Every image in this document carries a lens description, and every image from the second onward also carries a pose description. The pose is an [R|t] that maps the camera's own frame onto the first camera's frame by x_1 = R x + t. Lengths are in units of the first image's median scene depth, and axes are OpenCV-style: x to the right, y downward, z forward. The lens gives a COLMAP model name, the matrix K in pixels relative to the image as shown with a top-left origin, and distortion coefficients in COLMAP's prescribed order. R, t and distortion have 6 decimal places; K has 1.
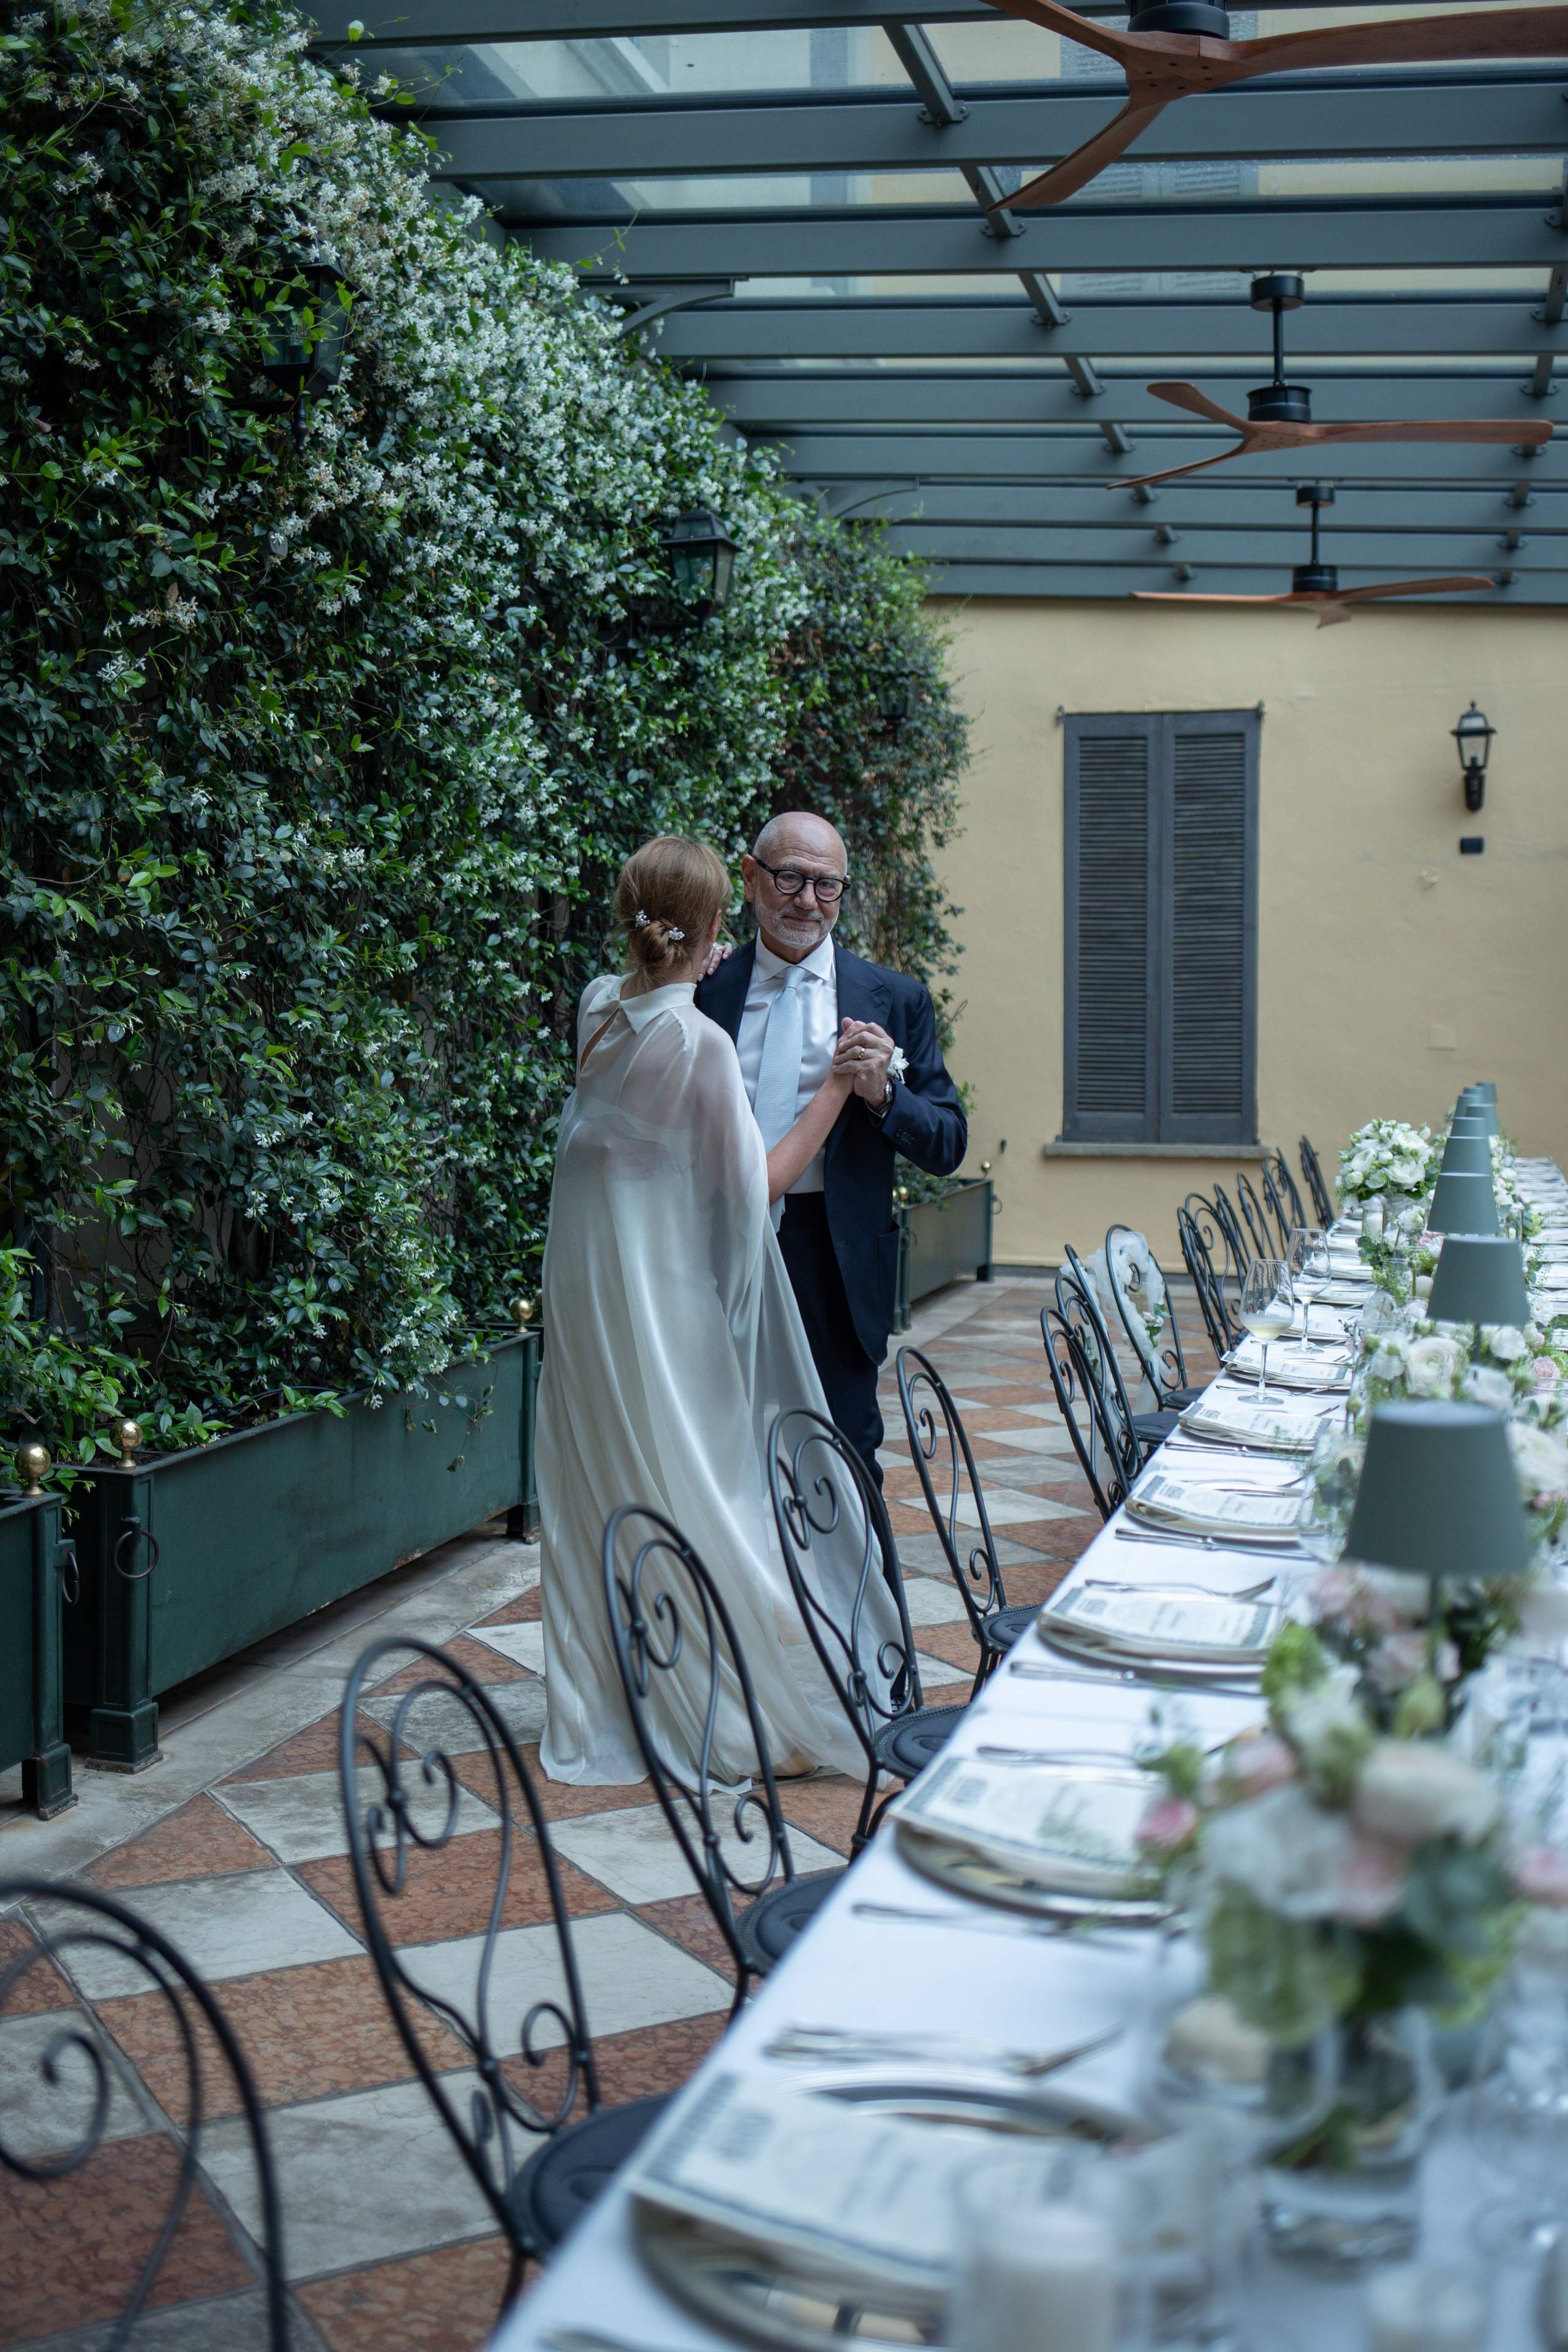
lens RADIAL K [[2676.8, 0, 784.0], [0, 2676.8, 1176.0], [0, 0, 1]] dist [-0.042963, 0.004174]
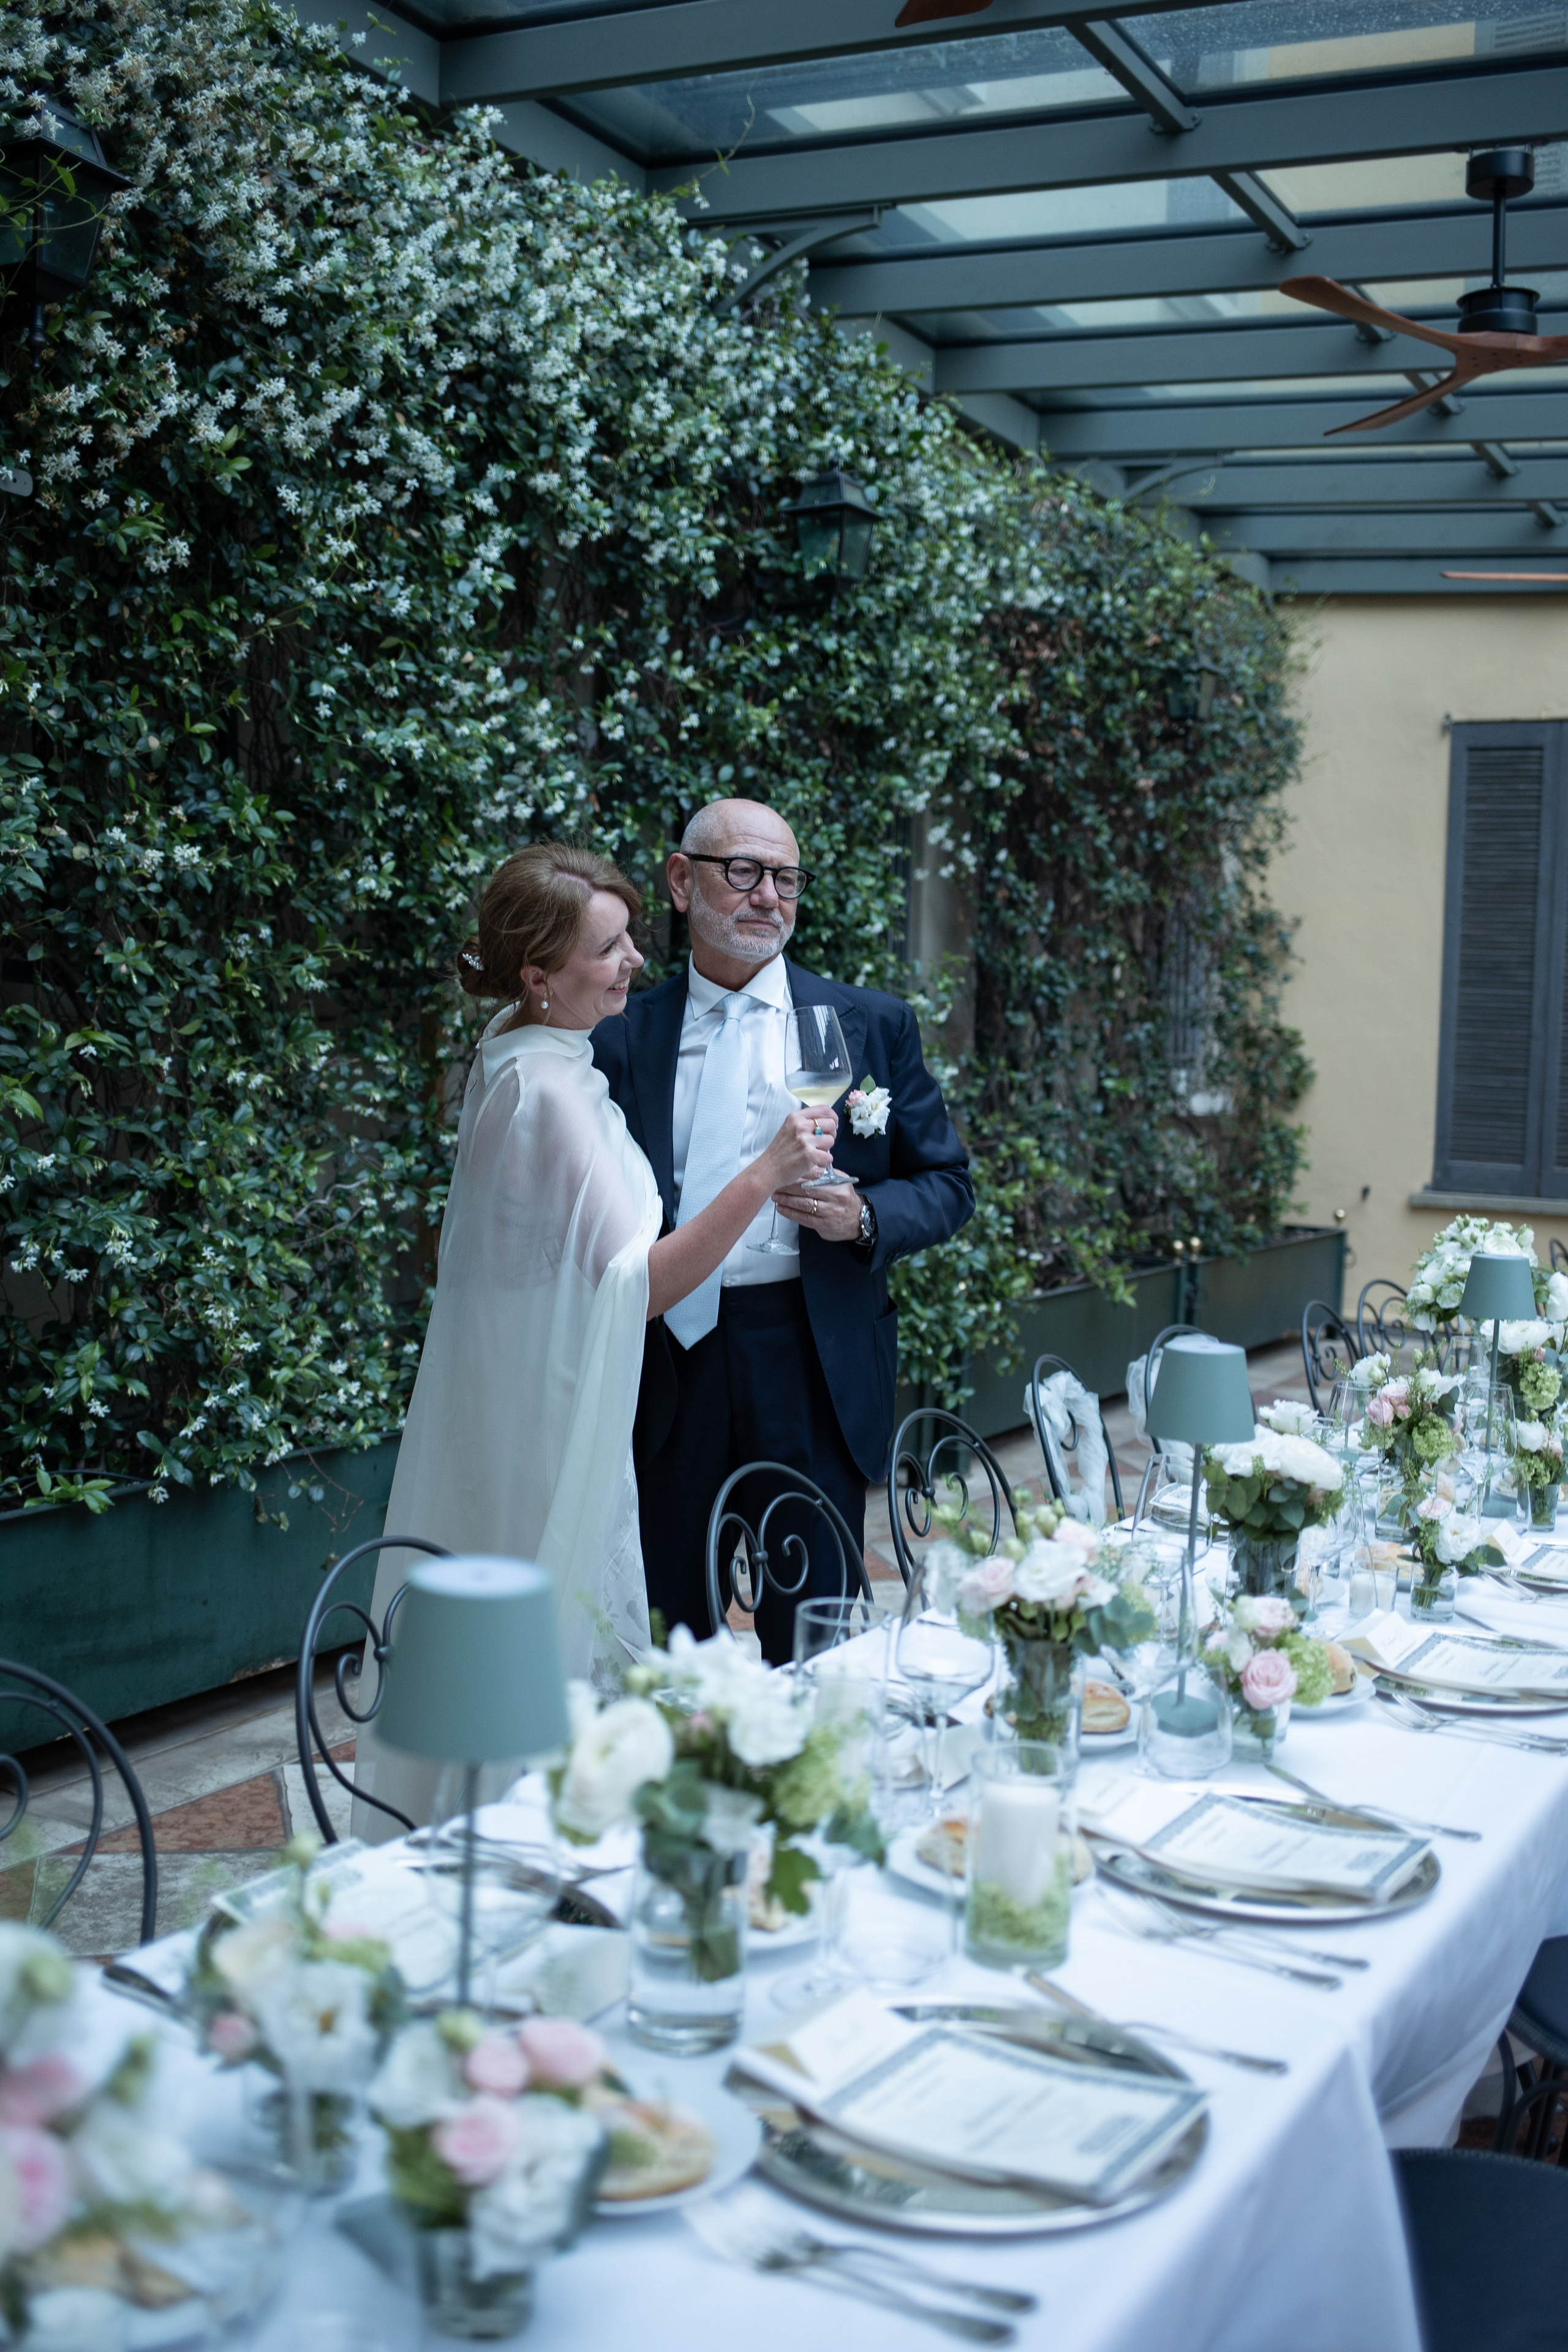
lens RADIAL K [[2410.7, 0, 784.0], [0, 2410.7, 1176.0], [0, 0, 1]] dist [-0.064452, 0.051525]
pose [[0.960446, 0.045393, -0.274742, 0.144120], [-0.044553, 0.998964, 0.009301, -0.019649], [0.274879, 0.003307, 0.961473, 0.189078]]
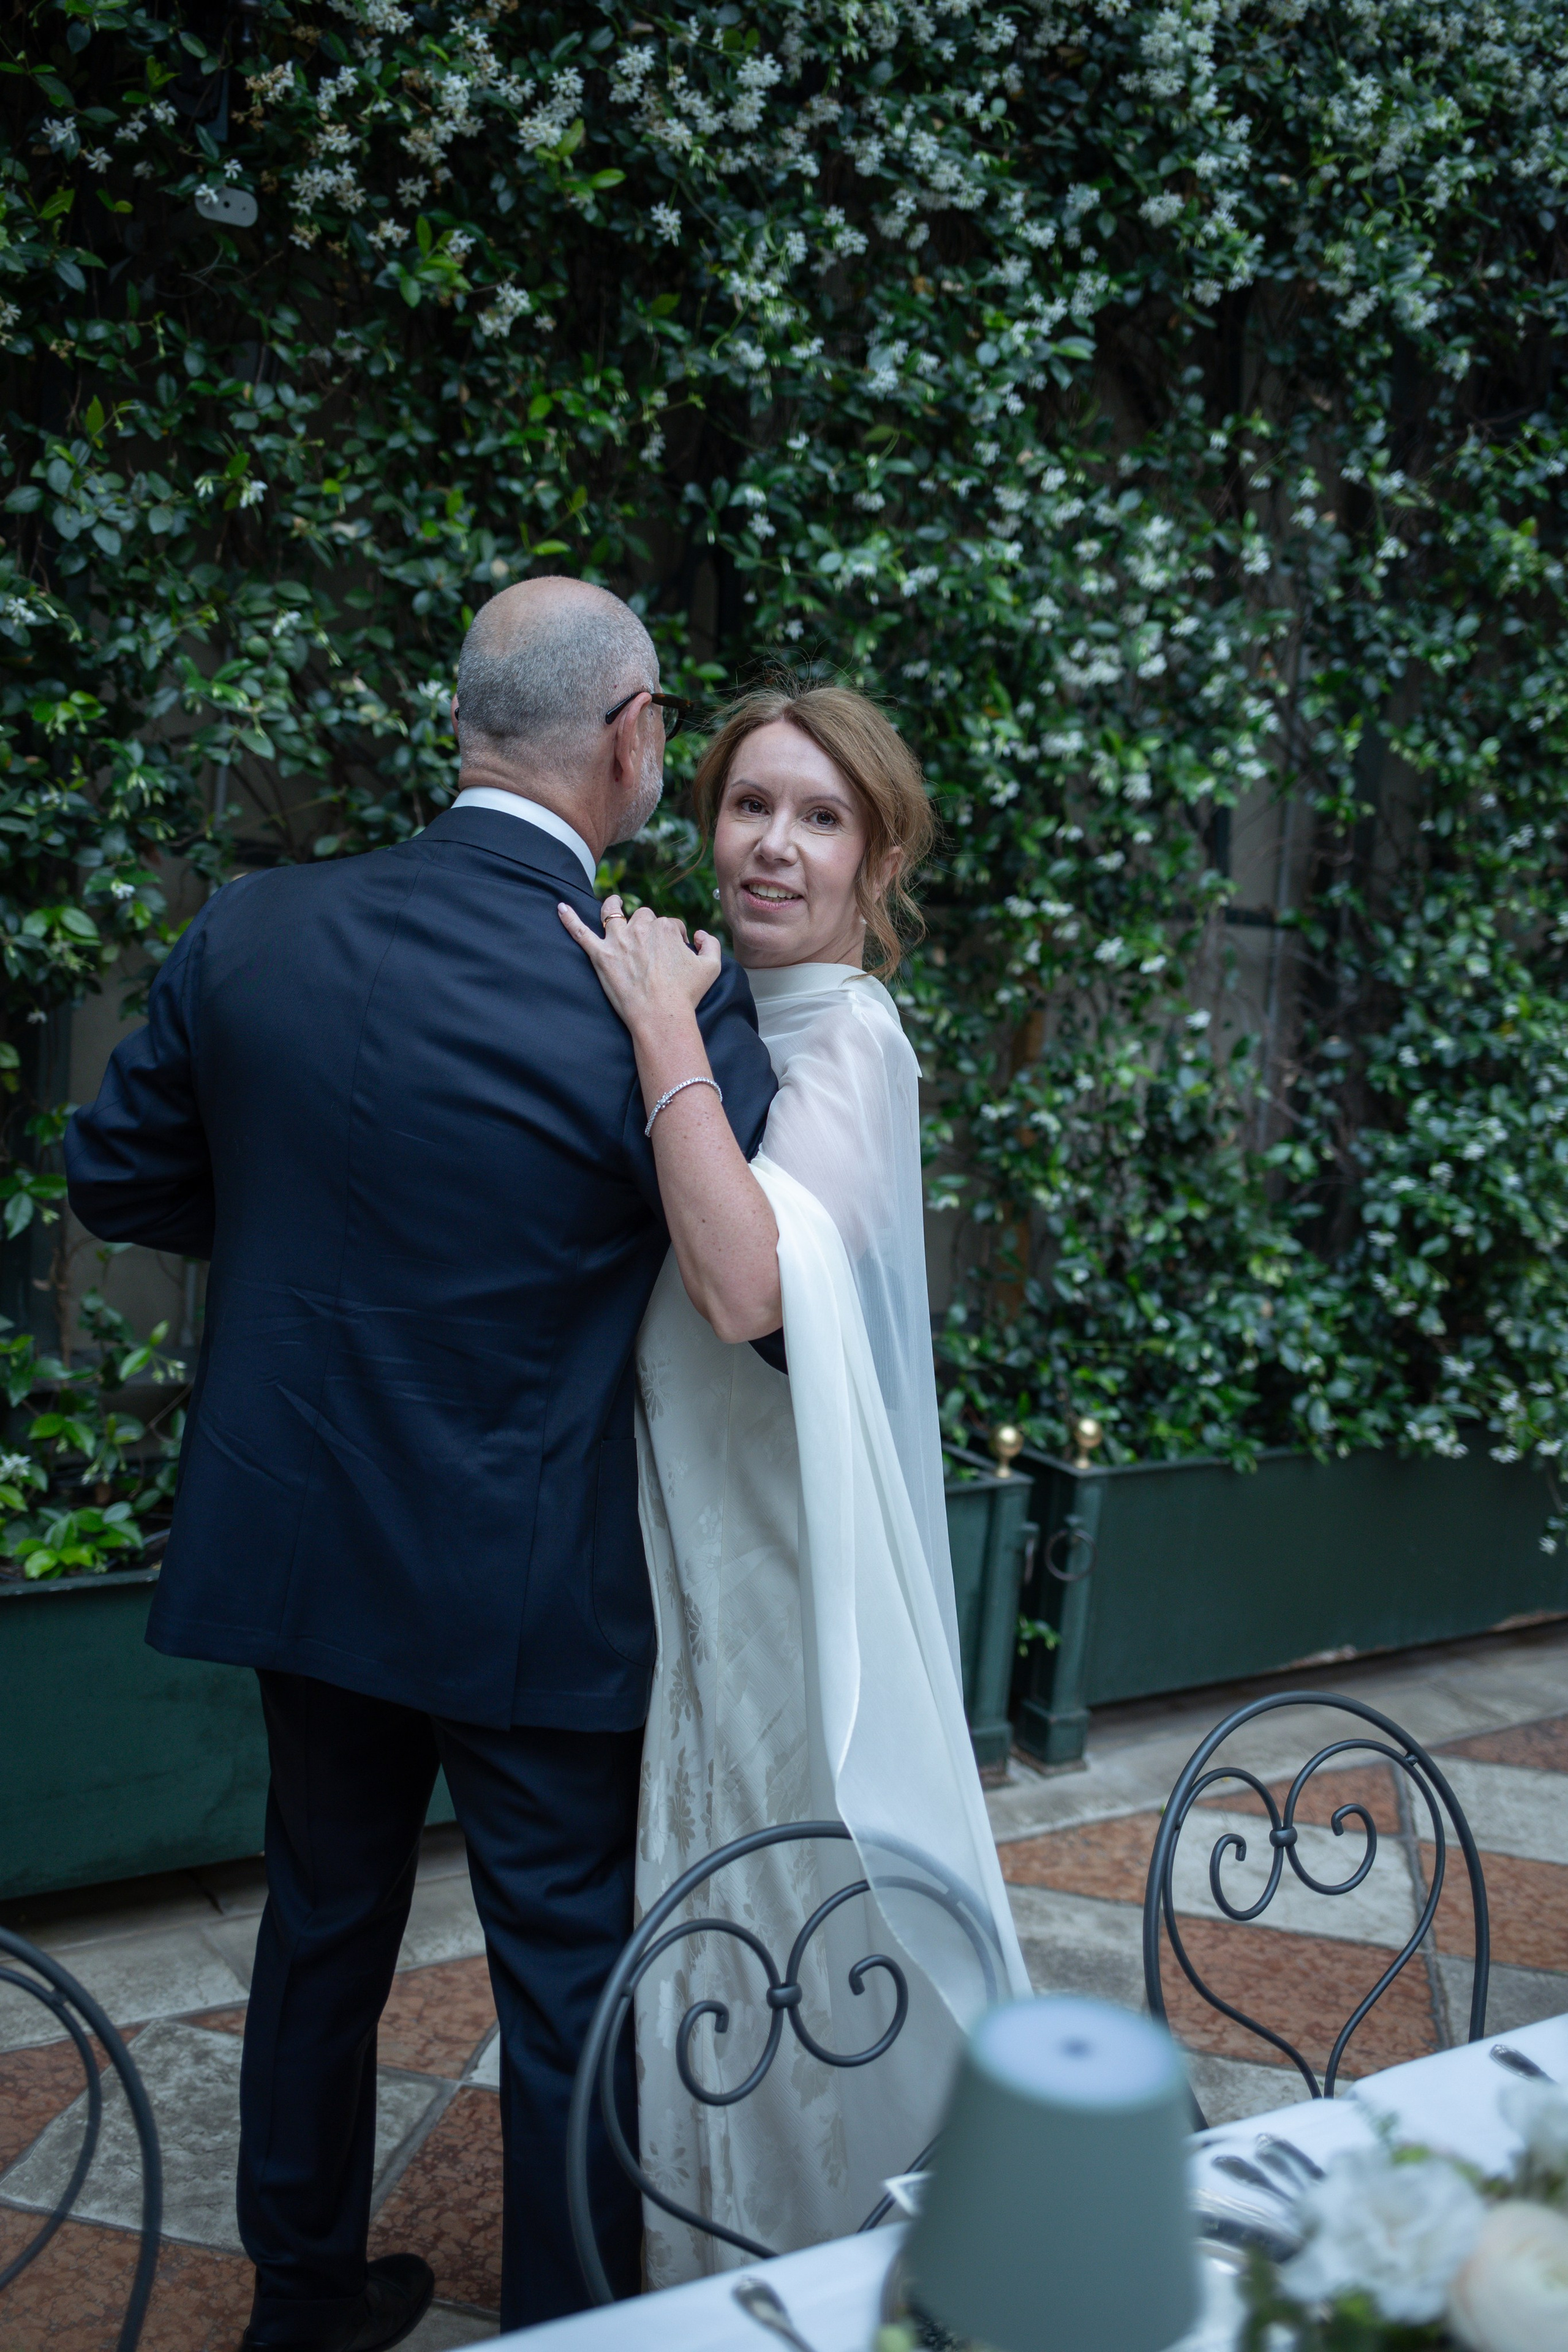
lens RADIAL K [[2304.8, 0, 790.4], [0, 2304.8, 1167.0], [0, 0, 1]] dist [-0.069251, 0.052598]
pose [[0.718790, 0.141130, -0.680752, 0.165448], [-0.110088, 0.989930, 0.088988, -0.041997], [0.686456, 0.010979, 0.727088, 0.389230]]
